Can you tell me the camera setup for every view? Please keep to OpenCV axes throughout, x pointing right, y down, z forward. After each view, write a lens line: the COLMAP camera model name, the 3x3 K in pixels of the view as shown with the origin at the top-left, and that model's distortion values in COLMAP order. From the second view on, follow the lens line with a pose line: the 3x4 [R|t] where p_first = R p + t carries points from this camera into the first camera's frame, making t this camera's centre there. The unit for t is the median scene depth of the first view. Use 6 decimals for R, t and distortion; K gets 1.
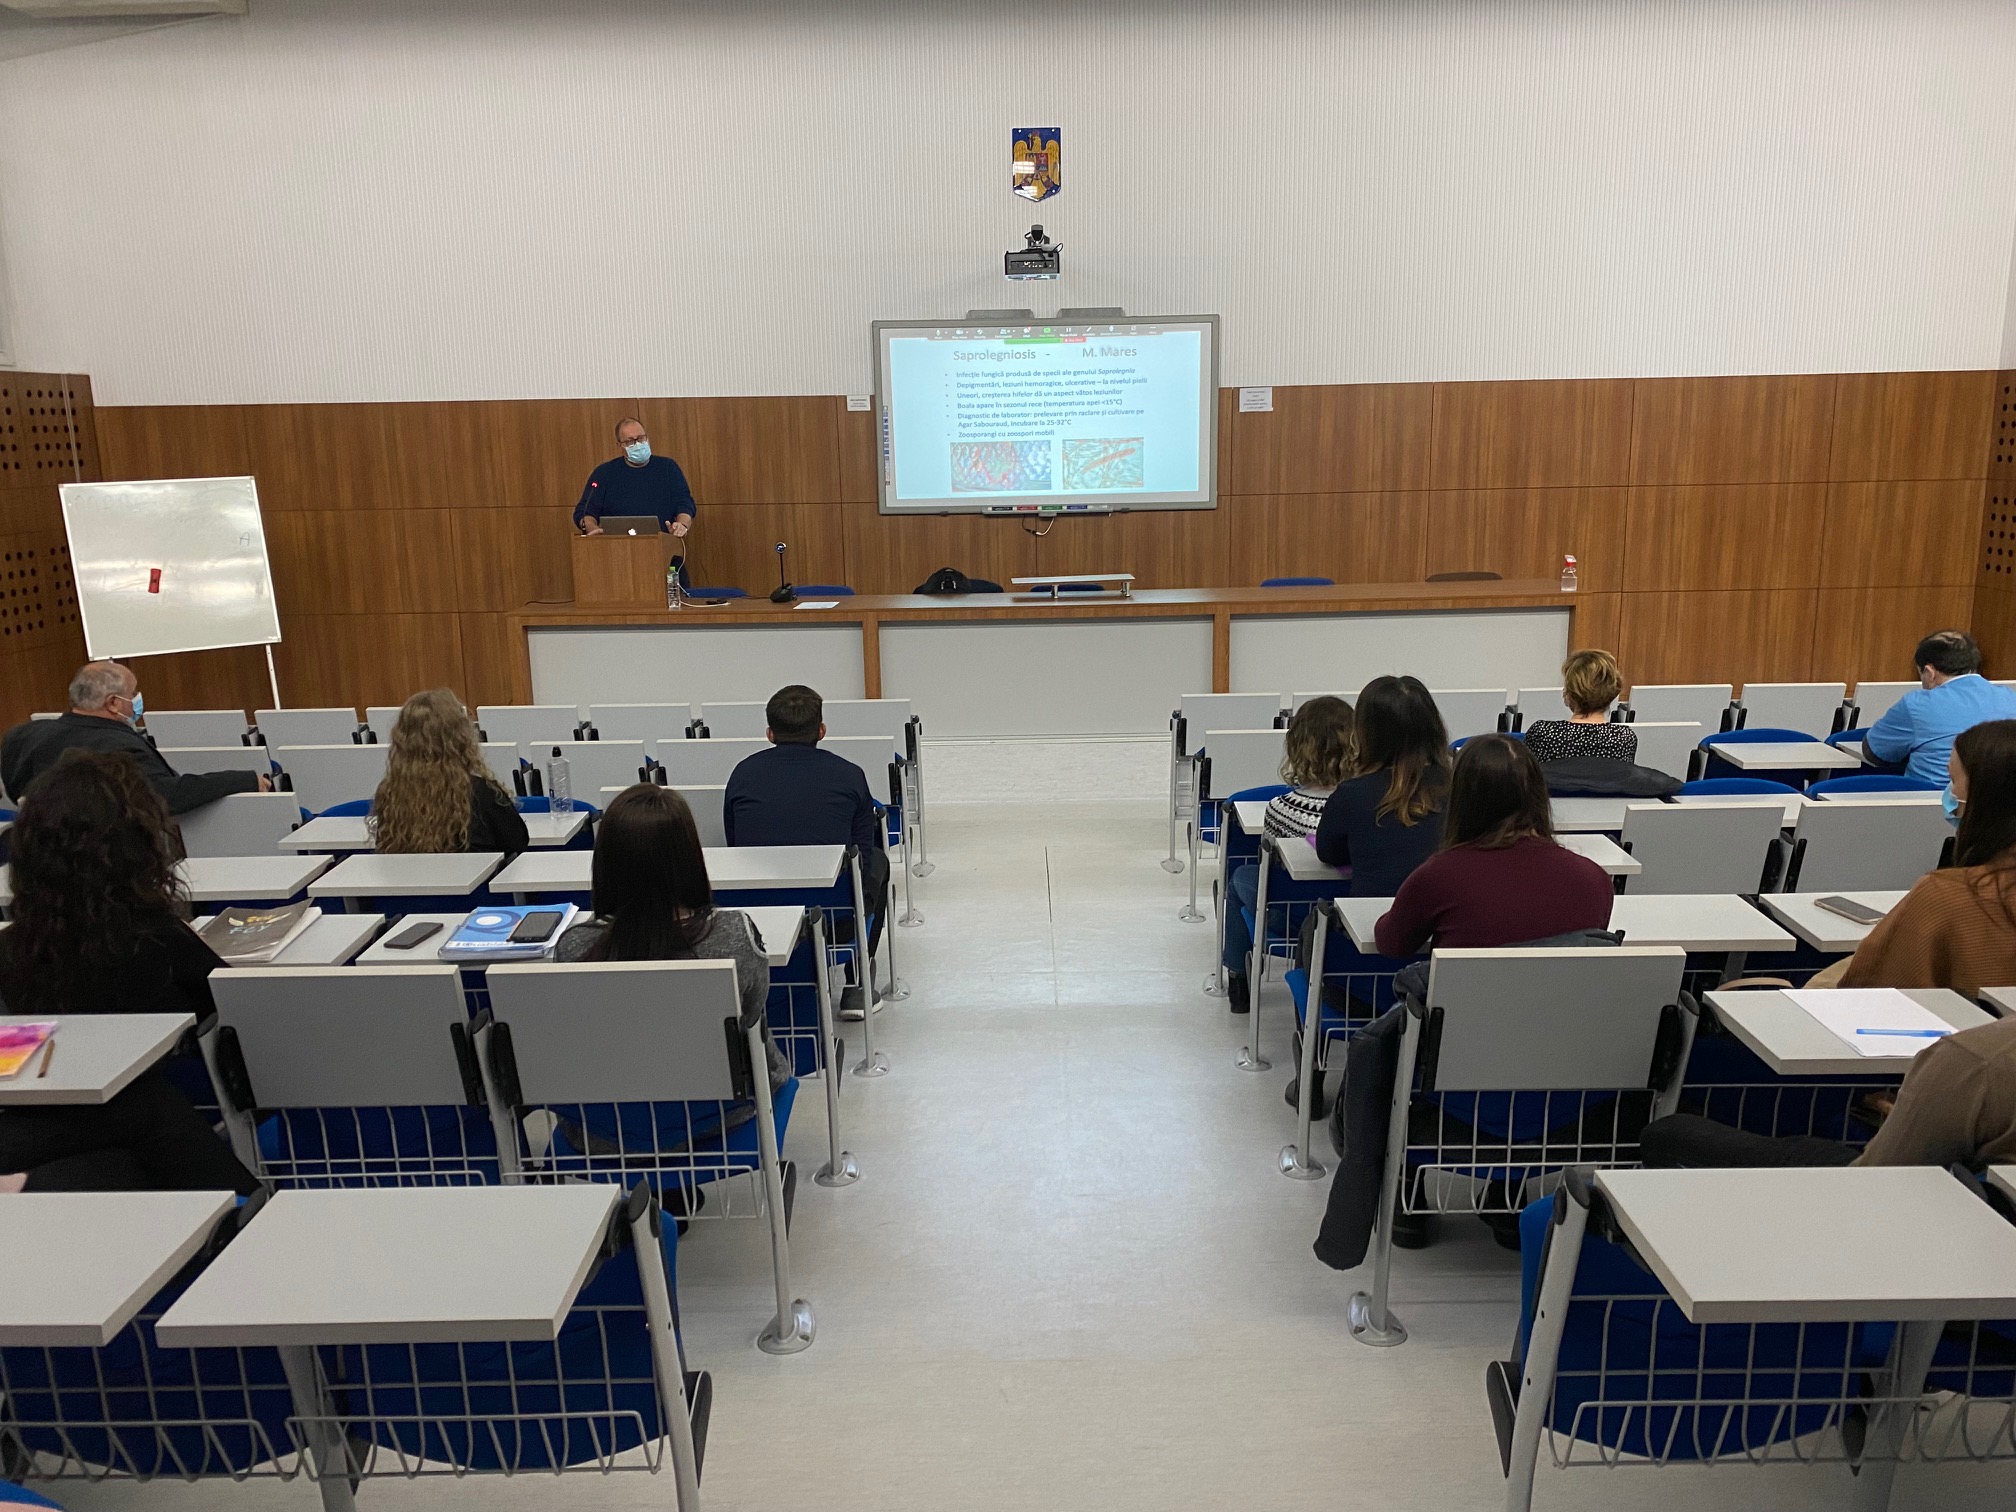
lens RADIAL K [[1544.1, 0, 996.4], [0, 1544.1, 771.0], [0, 0, 1]] dist [0.026342, -0.026375]
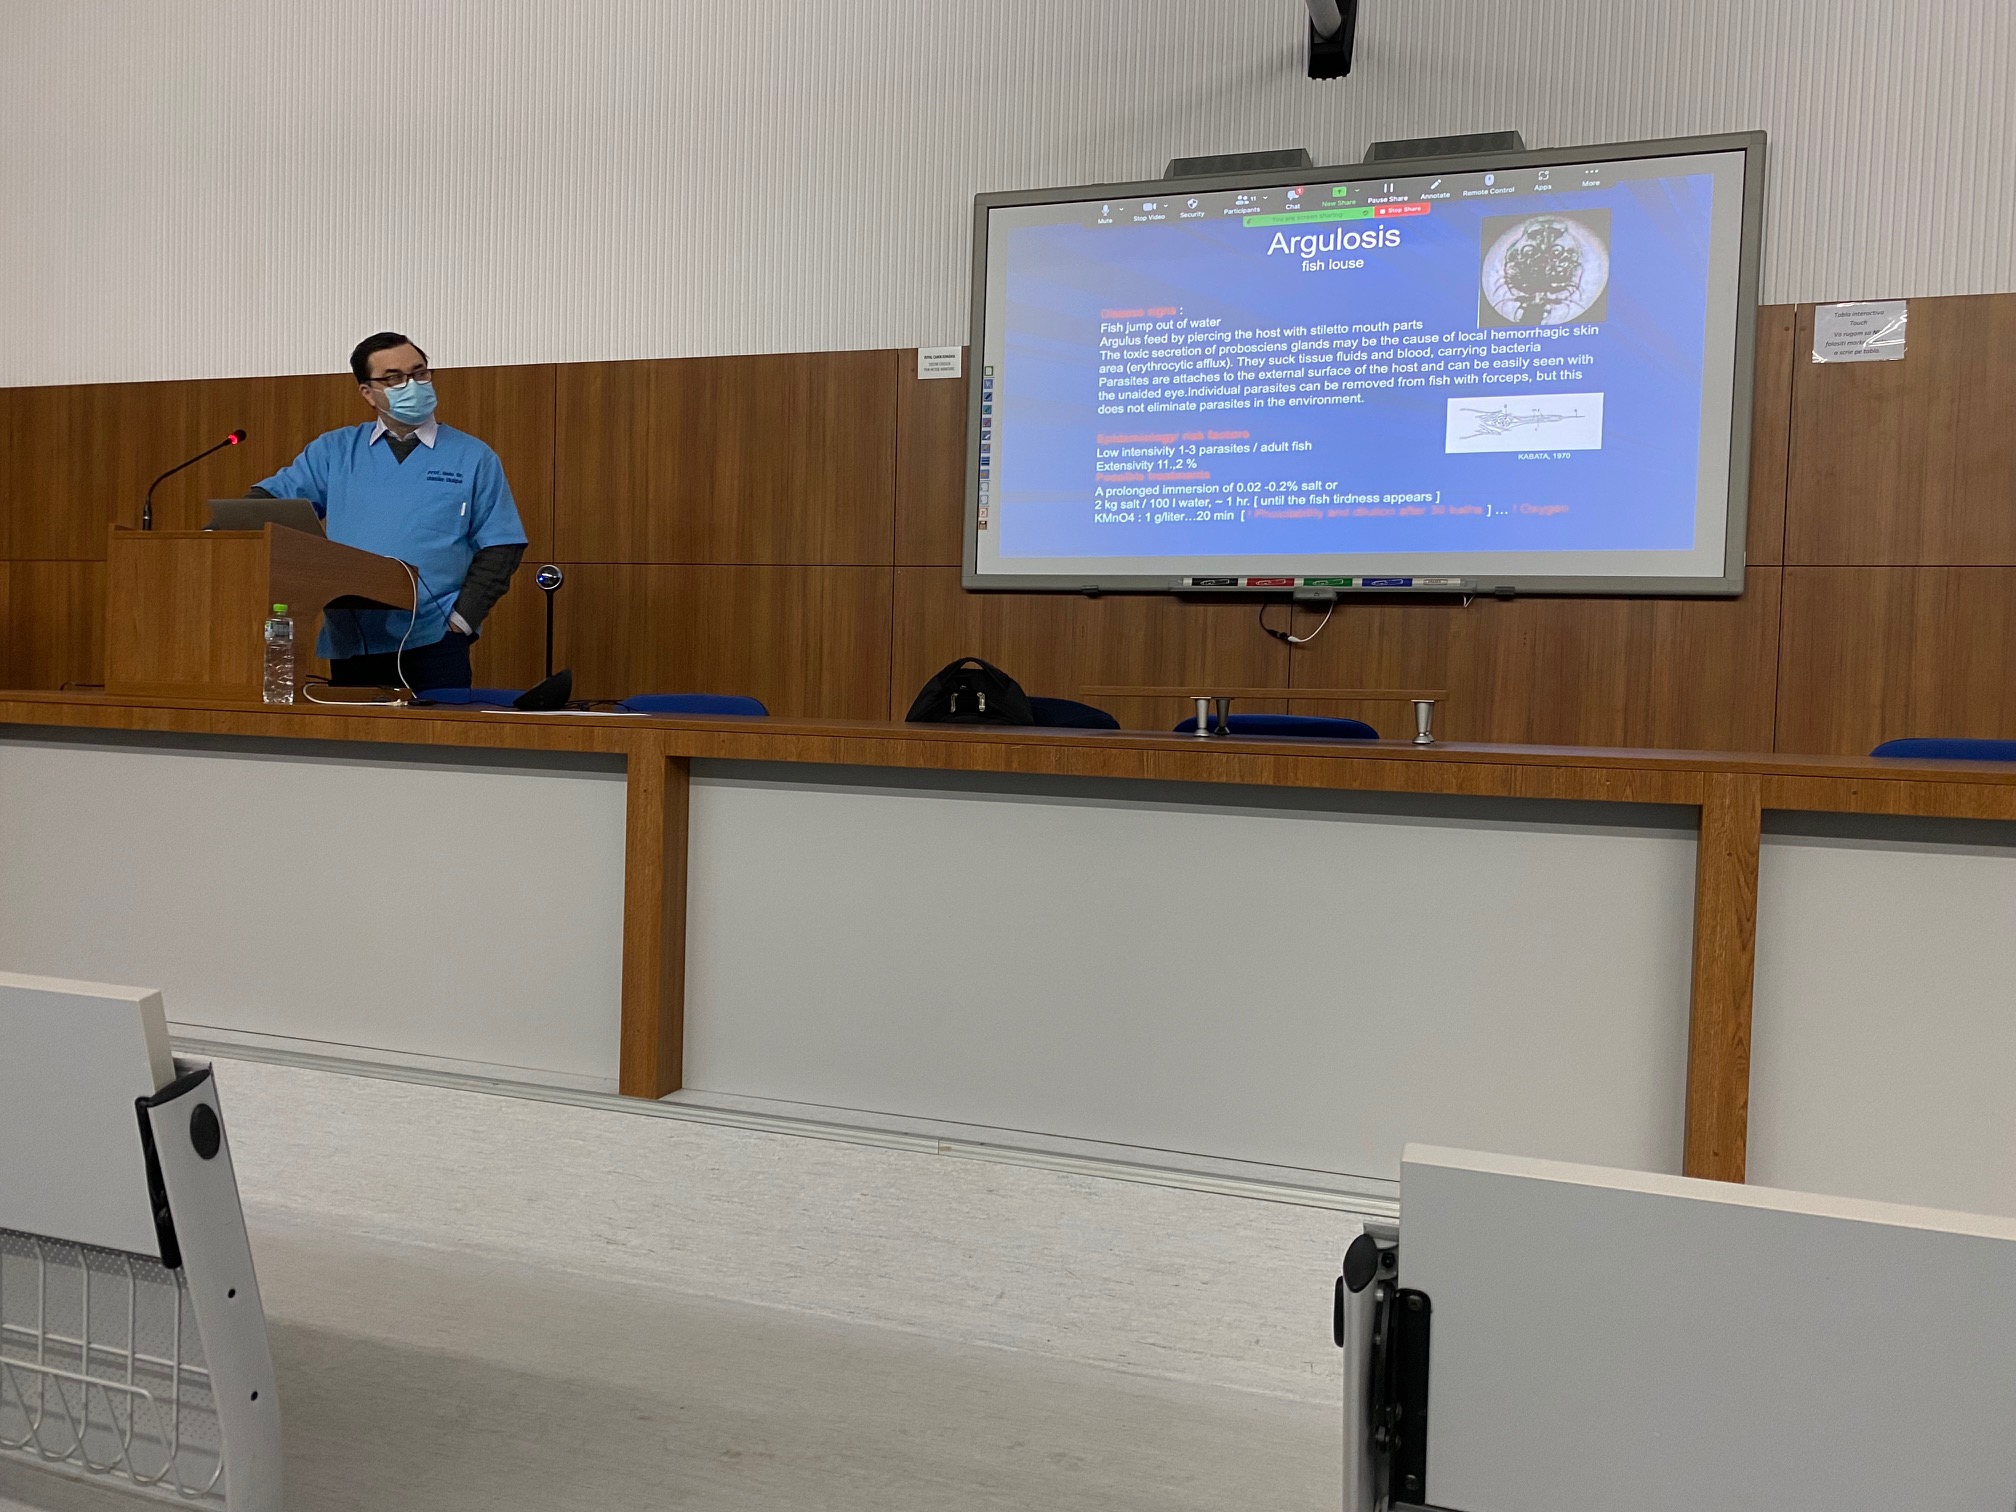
lens RADIAL K [[1544.1, 0, 1000.1], [0, 1544.1, 747.9], [0, 0, 1]] dist [0.026342, -0.026375]
pose [[0.946964, 0.061197, -0.315457, 0.089771], [-0.118407, 0.979074, -0.165510, -0.040939], [0.298727, 0.194085, 0.934394, 0.574141]]
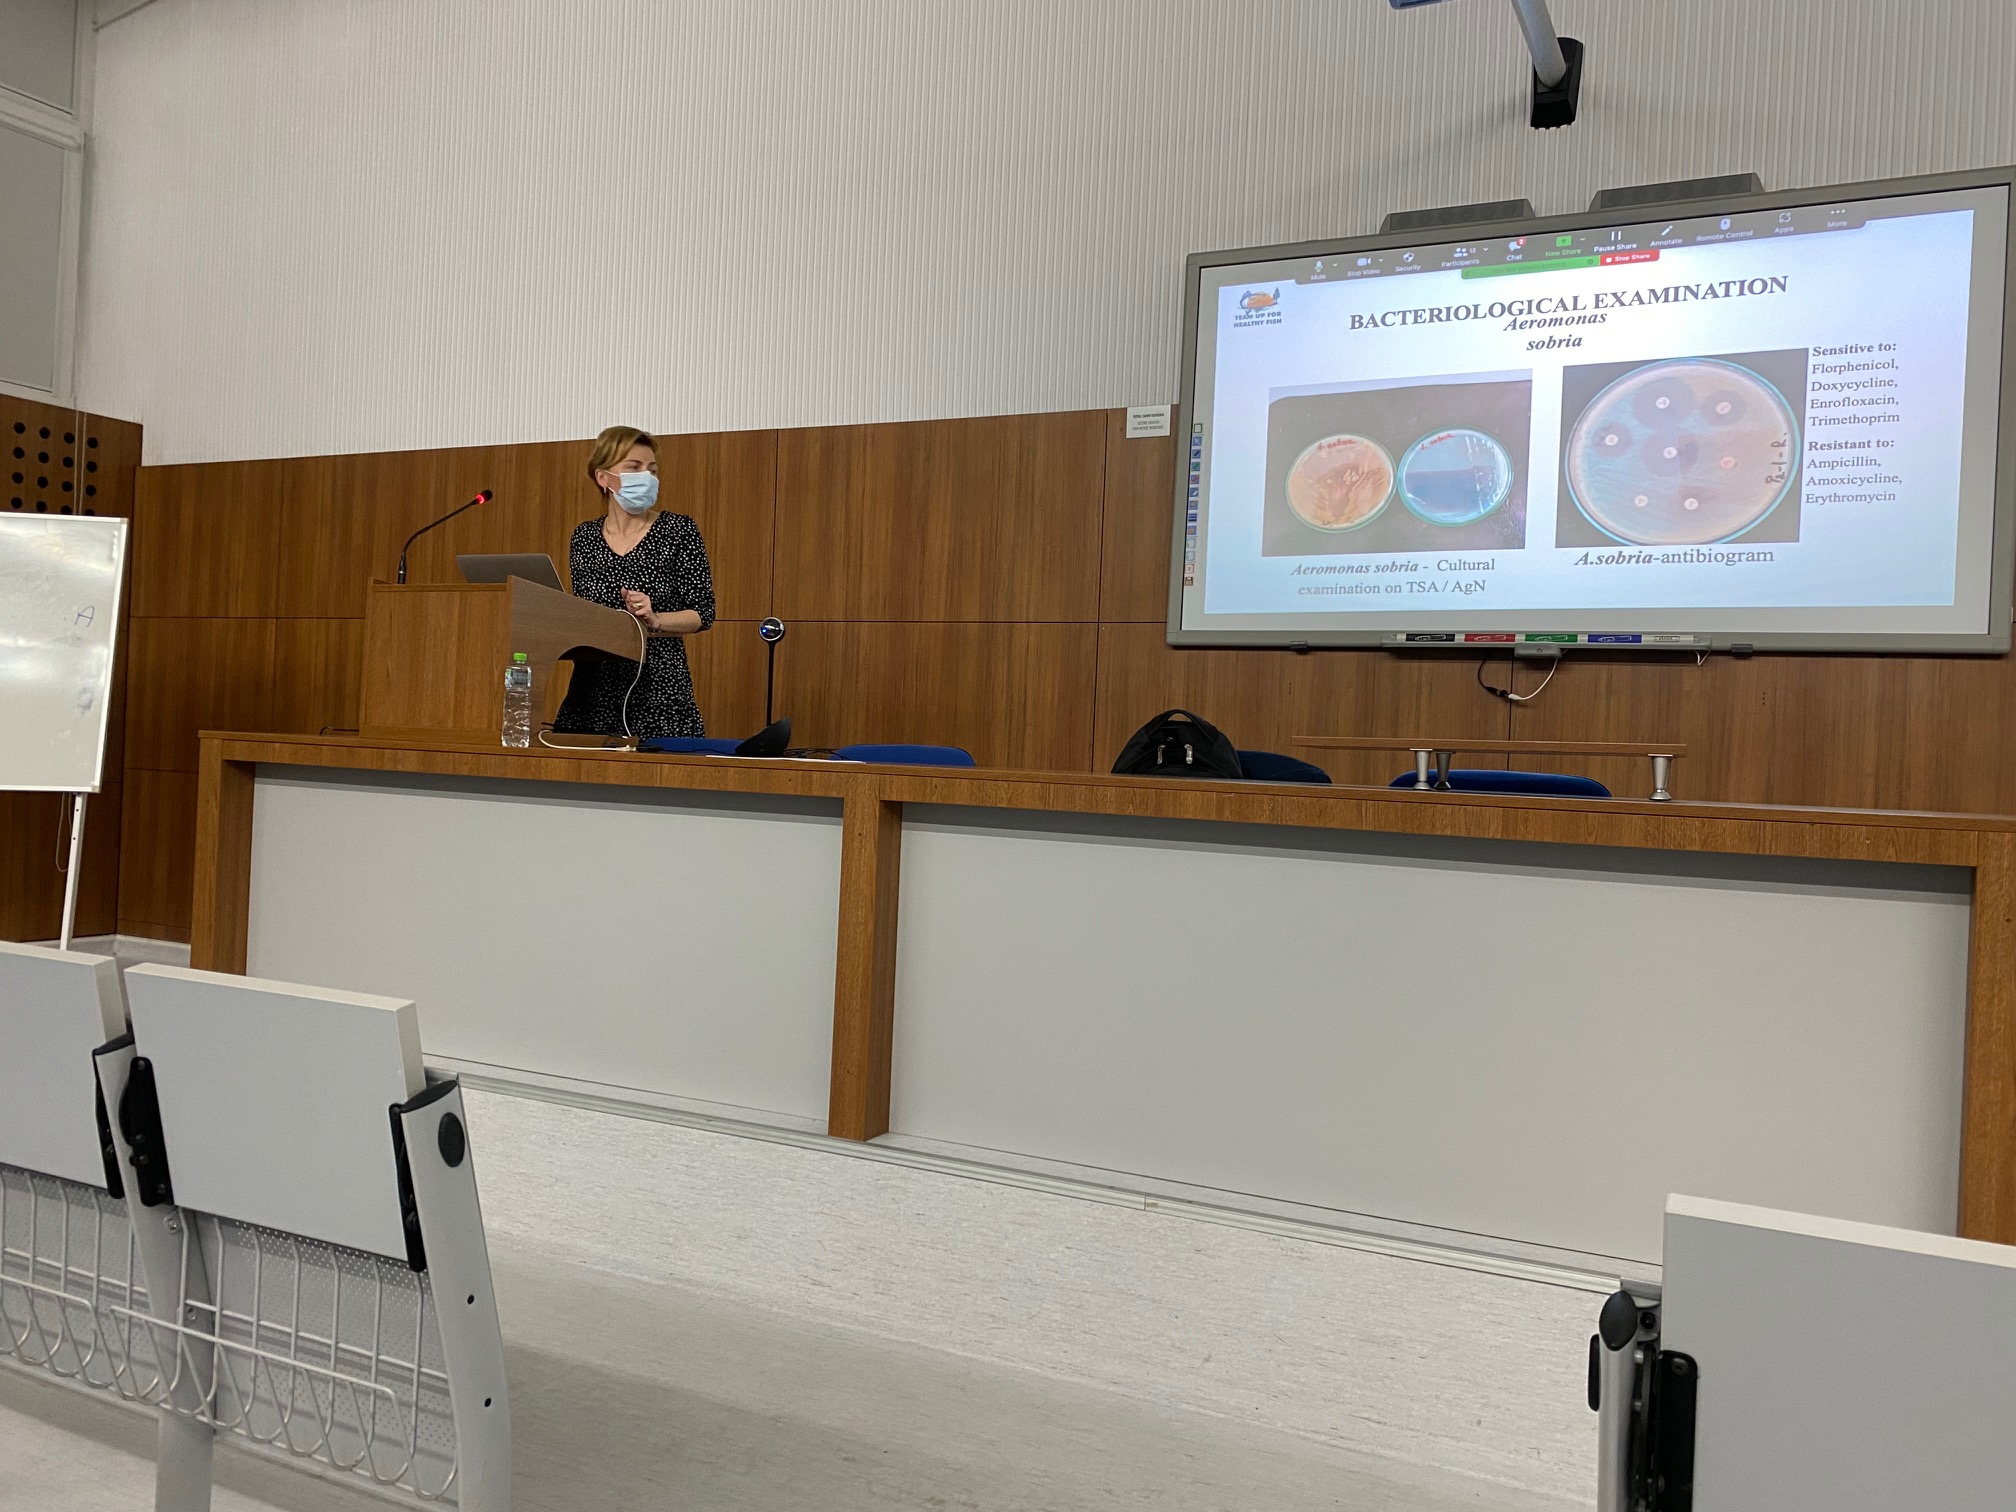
lens RADIAL K [[1544.1, 0, 1012.3], [0, 1544.1, 755.9], [0, 0, 1]] dist [0.026342, -0.026375]
pose [[0.902417, 0.060484, -0.426598, 0.086742], [-0.153375, 0.970338, -0.186871, -0.037194], [0.402641, 0.234065, 0.884926, 0.574486]]
